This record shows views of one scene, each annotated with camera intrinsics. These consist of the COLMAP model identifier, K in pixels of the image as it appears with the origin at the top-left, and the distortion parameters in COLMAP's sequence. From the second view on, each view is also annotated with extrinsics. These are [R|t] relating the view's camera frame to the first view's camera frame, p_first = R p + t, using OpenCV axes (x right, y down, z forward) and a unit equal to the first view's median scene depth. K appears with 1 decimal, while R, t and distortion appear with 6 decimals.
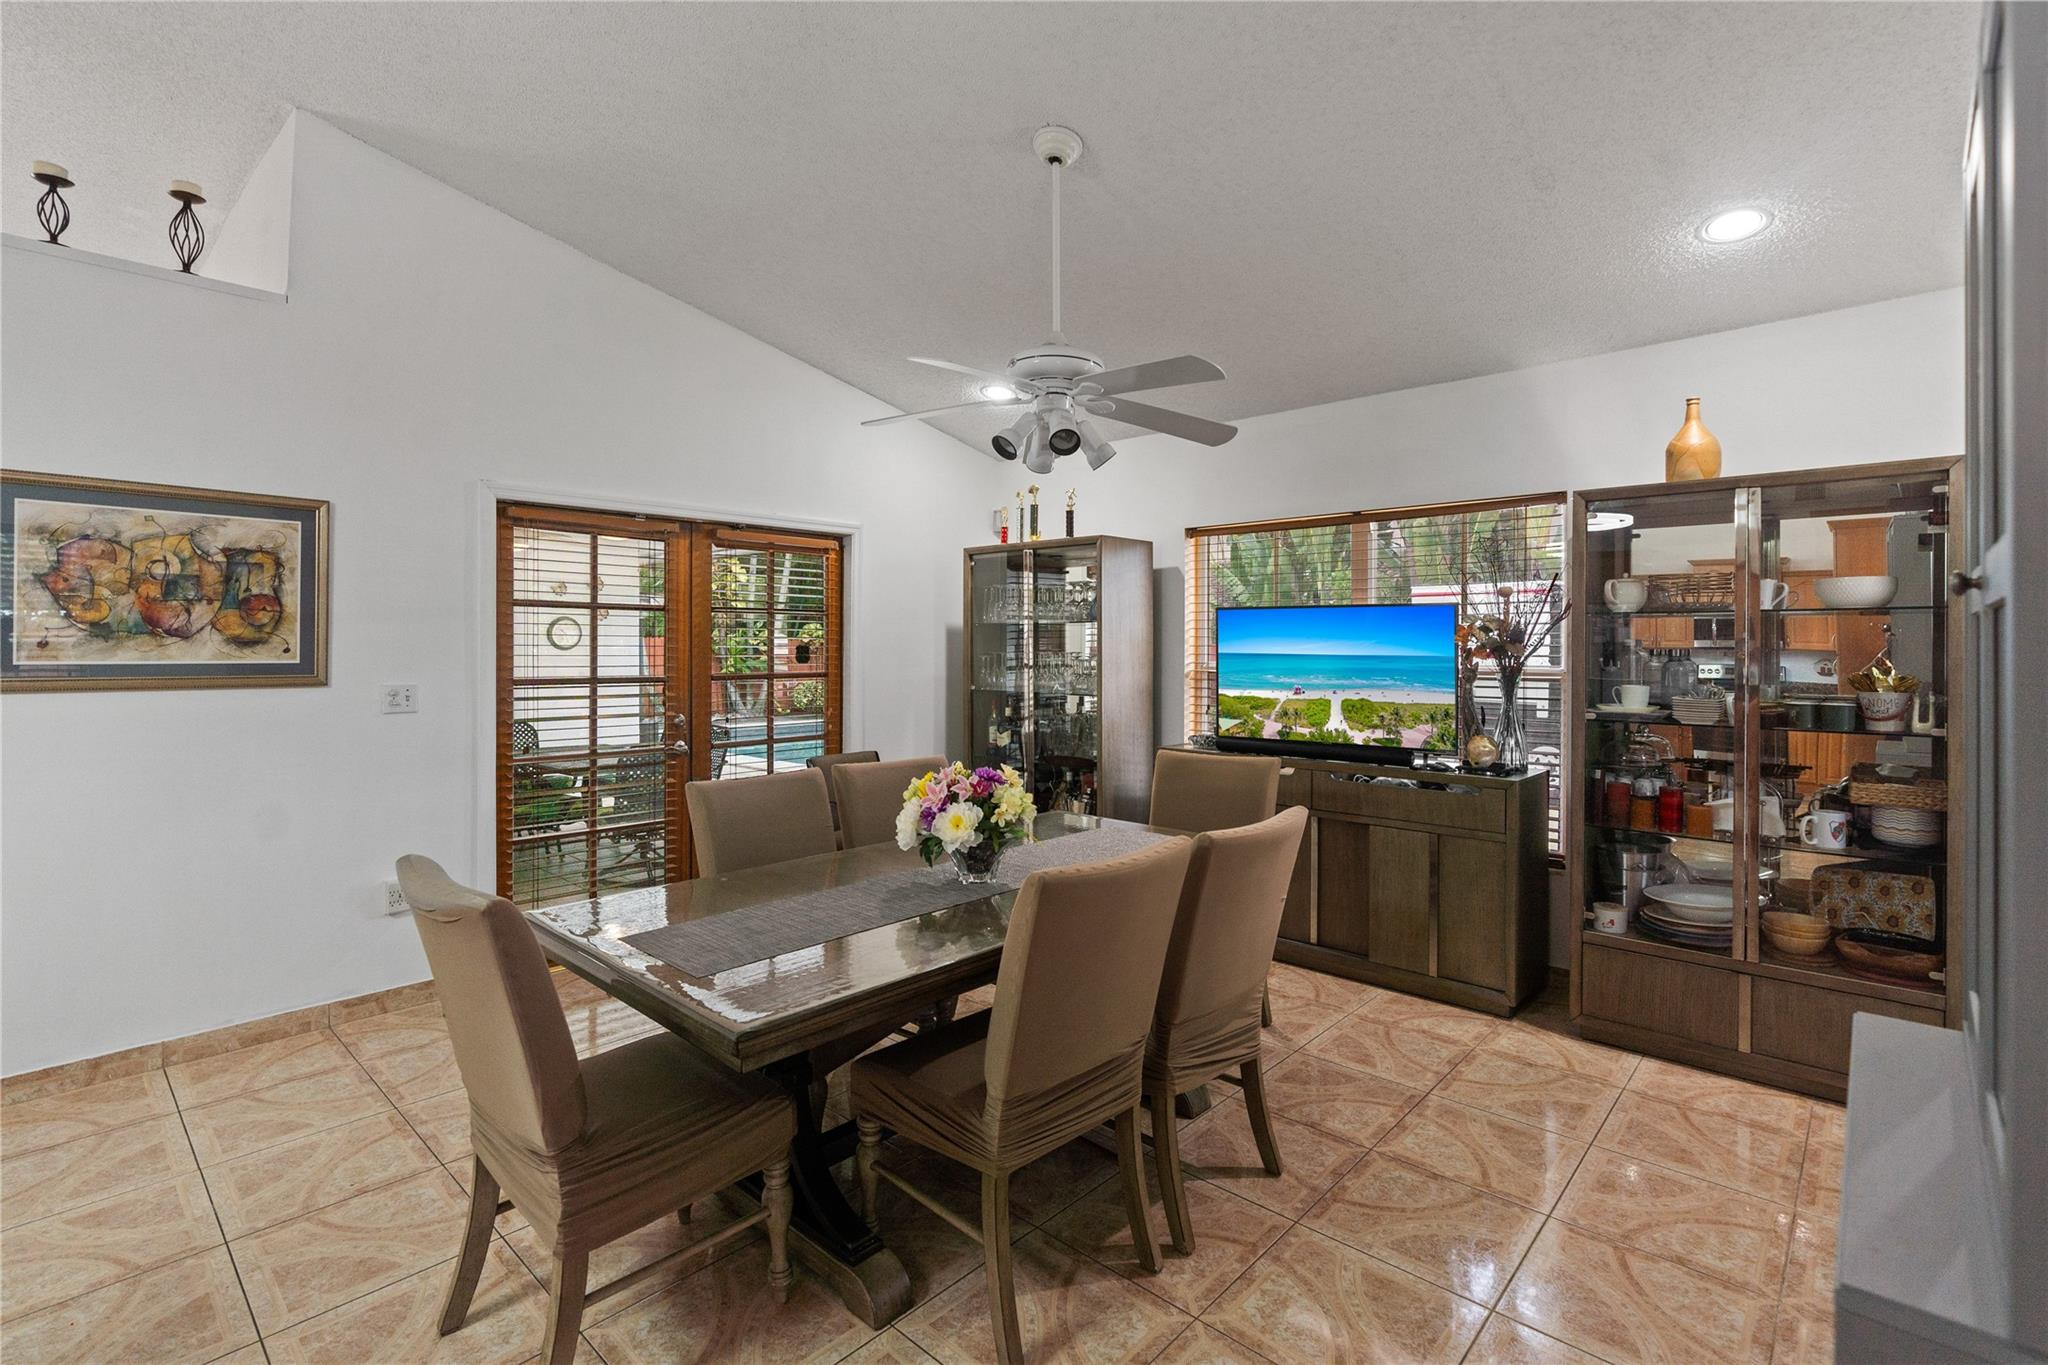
lens RADIAL K [[945.4, 0, 1029.7], [0, 945.4, 649.2], [0, 0, 1]] dist [-0.003850, 0.001766]
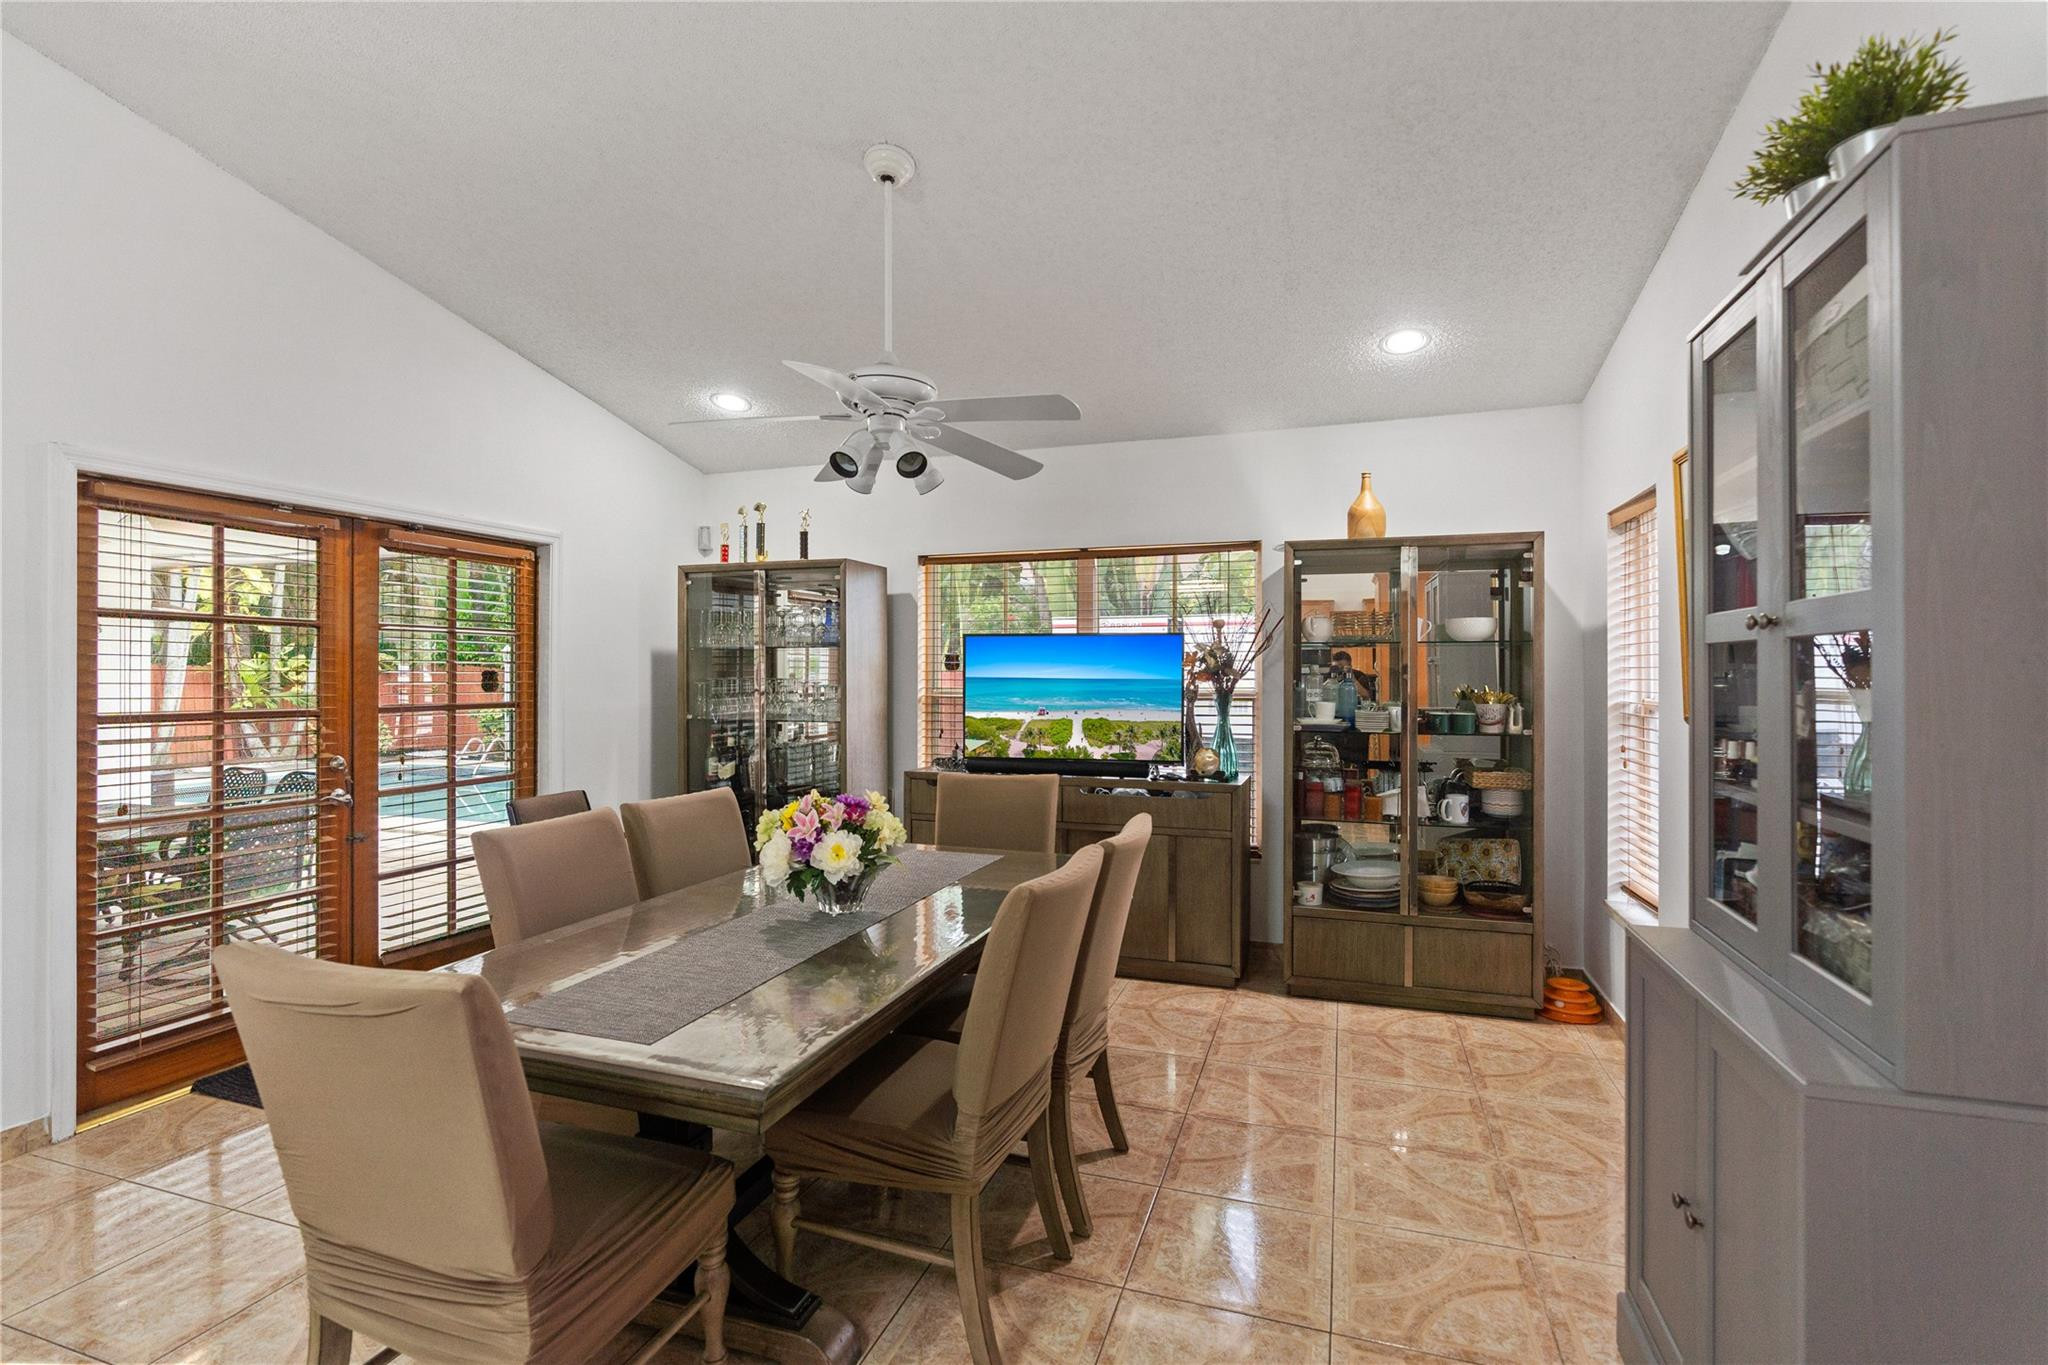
lens RADIAL K [[945.4, 0, 1025.3], [0, 945.4, 674.3], [0, 0, 1]] dist [-0.003850, 0.001766]
pose [[0.915234, -0.001835, 0.402919, -0.196919], [0.003138, 0.999992, -0.002575, 0.004237], [-0.402911, 0.003621, 0.915232, 0.029052]]
